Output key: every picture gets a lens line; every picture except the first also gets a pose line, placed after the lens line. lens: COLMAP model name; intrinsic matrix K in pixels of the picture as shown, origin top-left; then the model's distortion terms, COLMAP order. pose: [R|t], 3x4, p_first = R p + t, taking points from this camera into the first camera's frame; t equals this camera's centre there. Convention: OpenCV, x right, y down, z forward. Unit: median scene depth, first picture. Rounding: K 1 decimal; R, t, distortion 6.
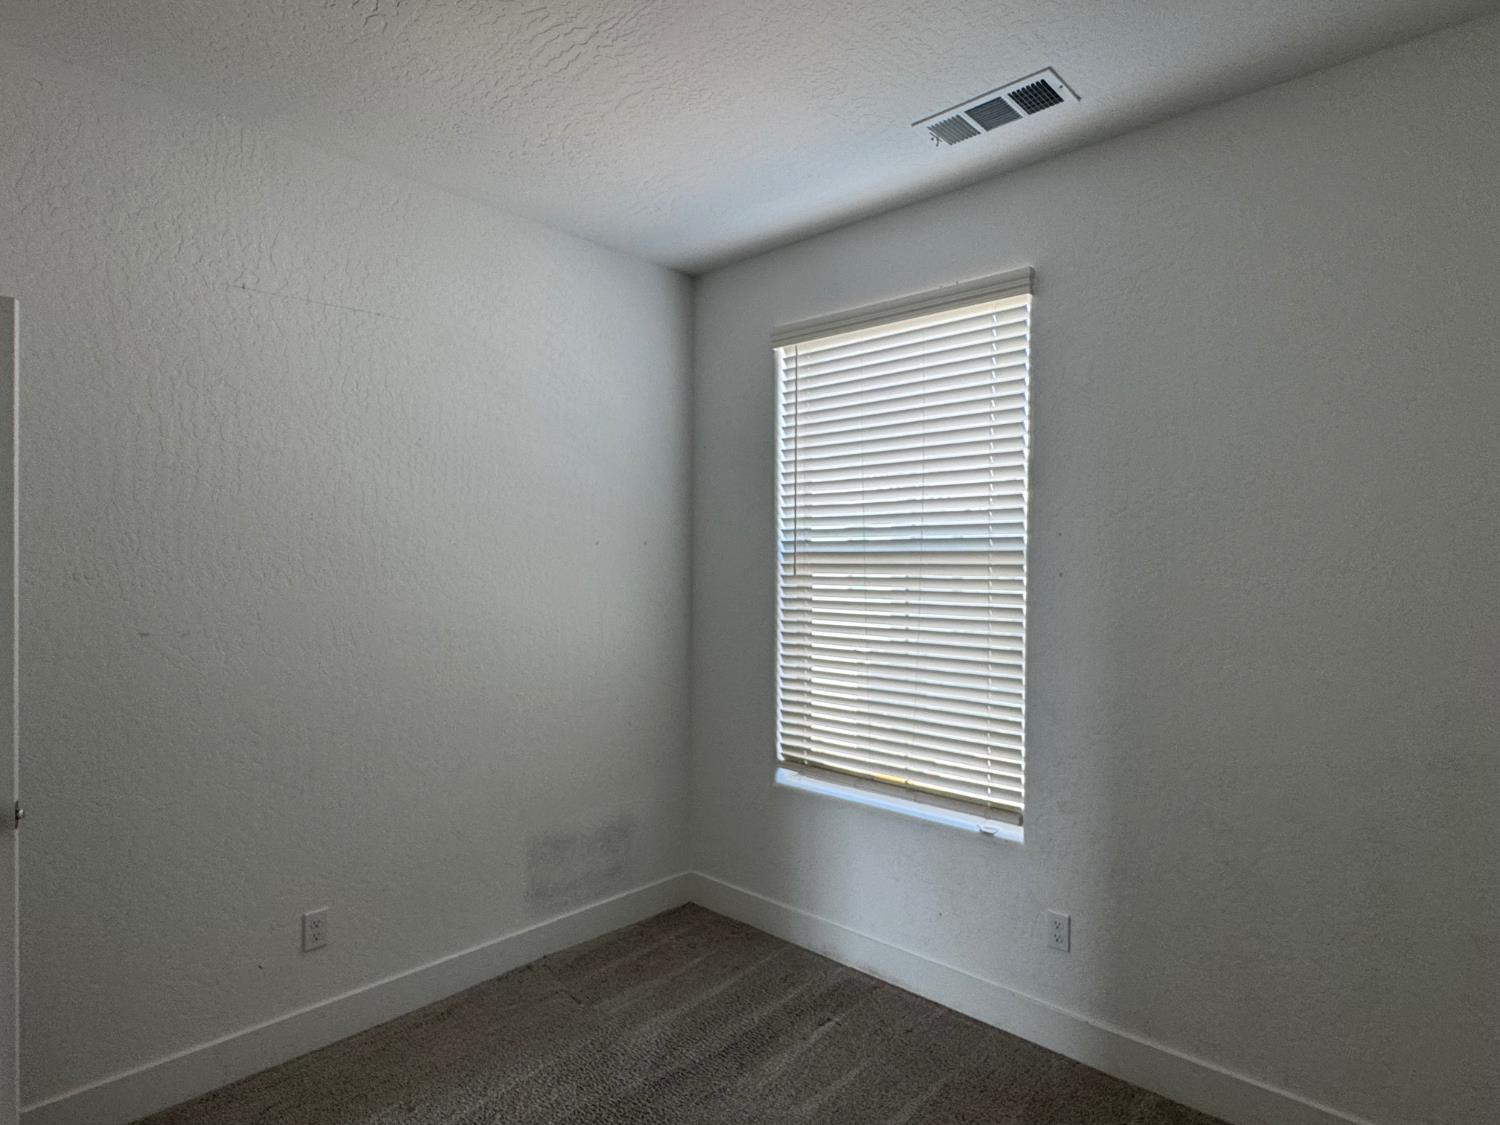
lens RADIAL K [[845.0, 0, 748.5], [0, 845.0, 562.8], [0, 0, 1]] dist [-0.001266, -0.000087]
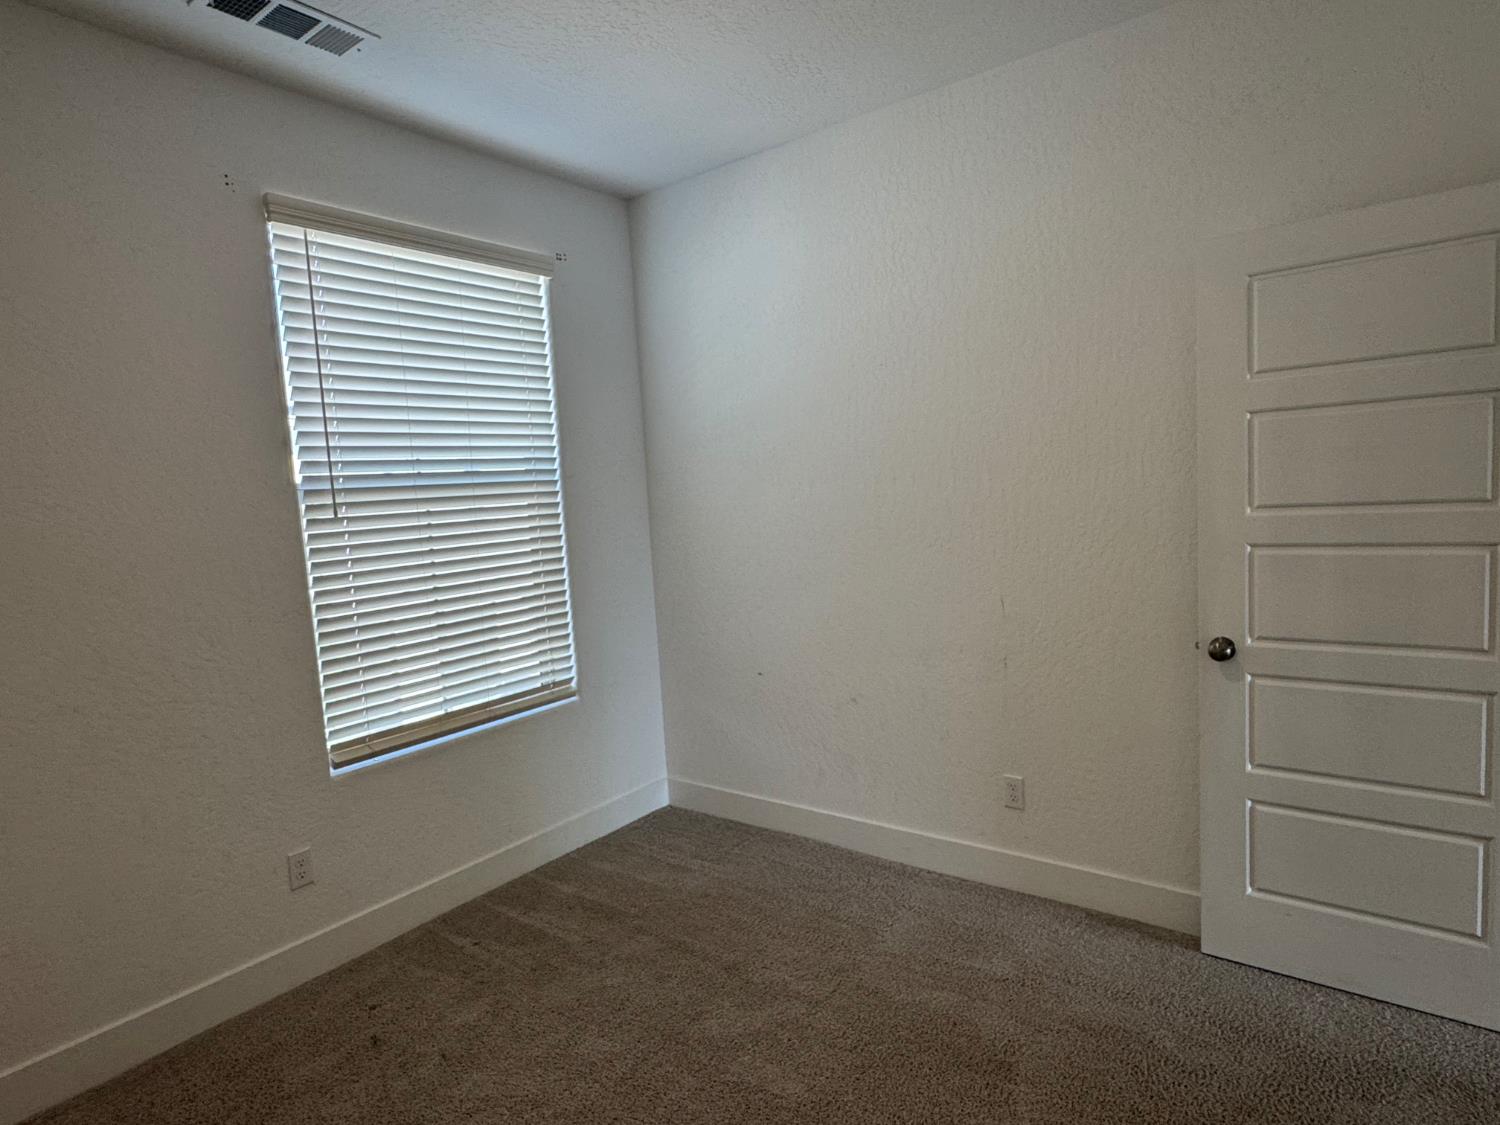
lens RADIAL K [[845.0, 0, 752.4], [0, 845.0, 567.8], [0, 0, 1]] dist [-0.001266, -0.000087]
pose [[-0.112193, -0.089953, 0.989607, -0.909607], [0.066969, 0.992946, 0.097849, 0.011867], [-0.991427, 0.077251, -0.105378, 0.782208]]
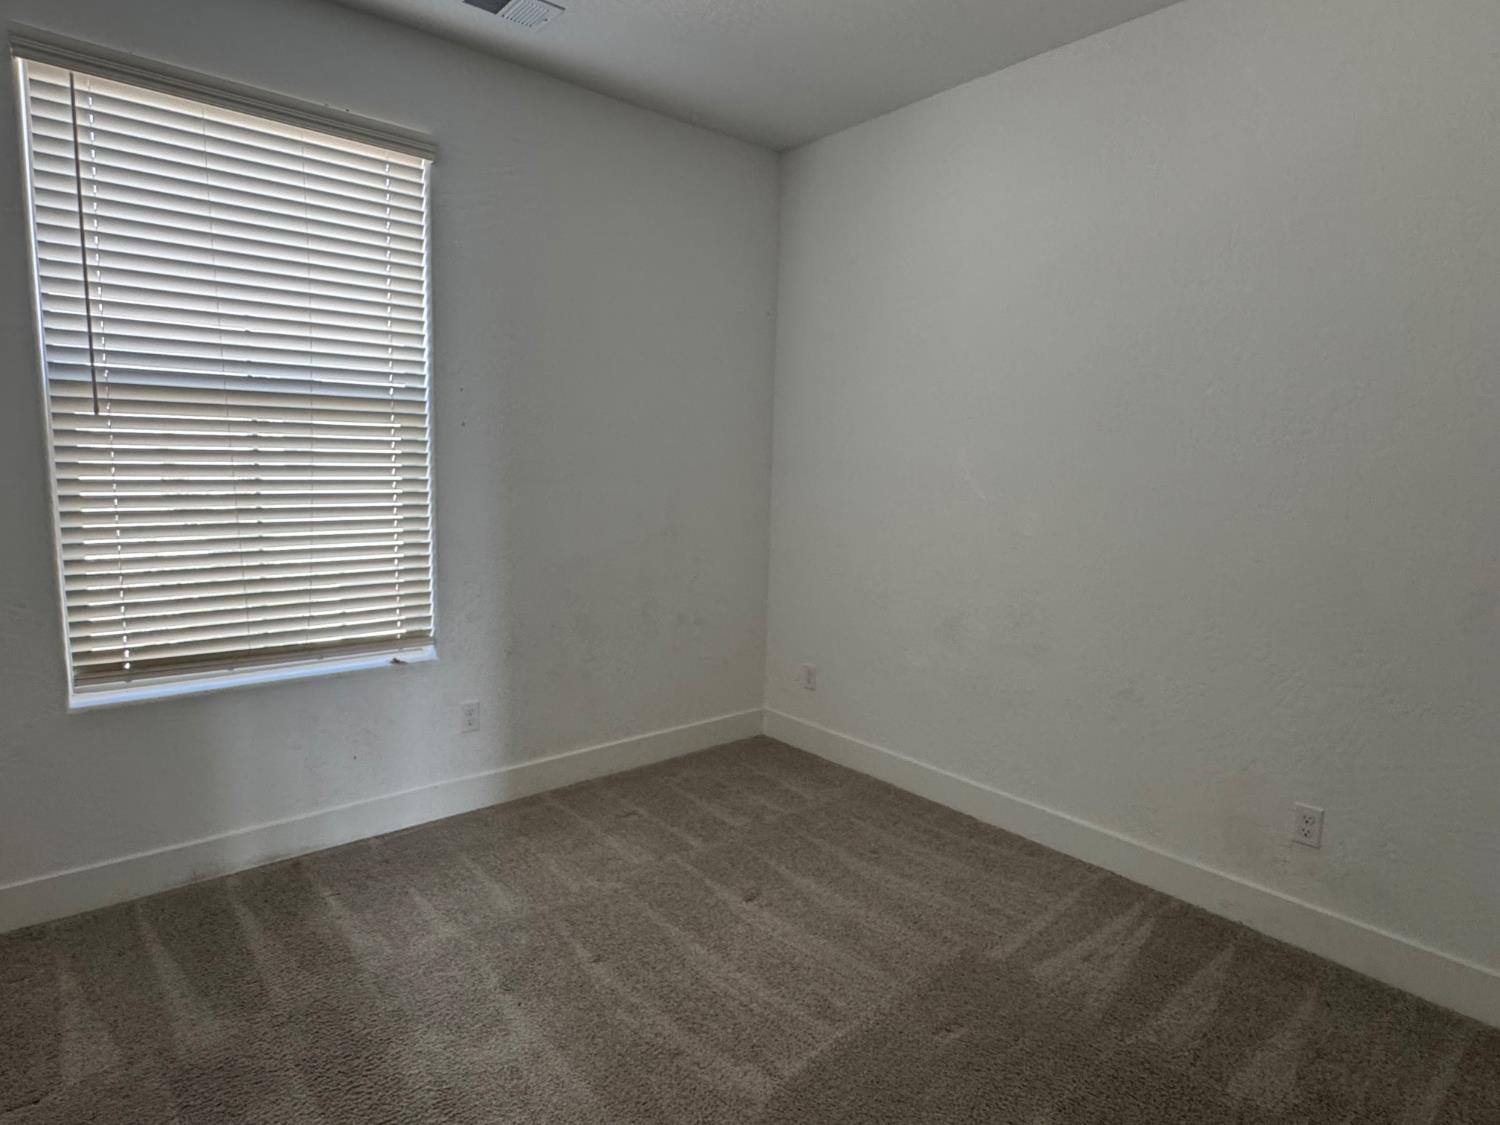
lens RADIAL K [[845.0, 0, 748.3], [0, 845.0, 564.5], [0, 0, 1]] dist [-0.001266, -0.000087]
pose [[0.105960, -0.127279, 0.986191, -0.689145], [-0.016905, 0.991400, 0.129767, 0.043592], [-0.994227, -0.030421, 0.102897, 0.423115]]
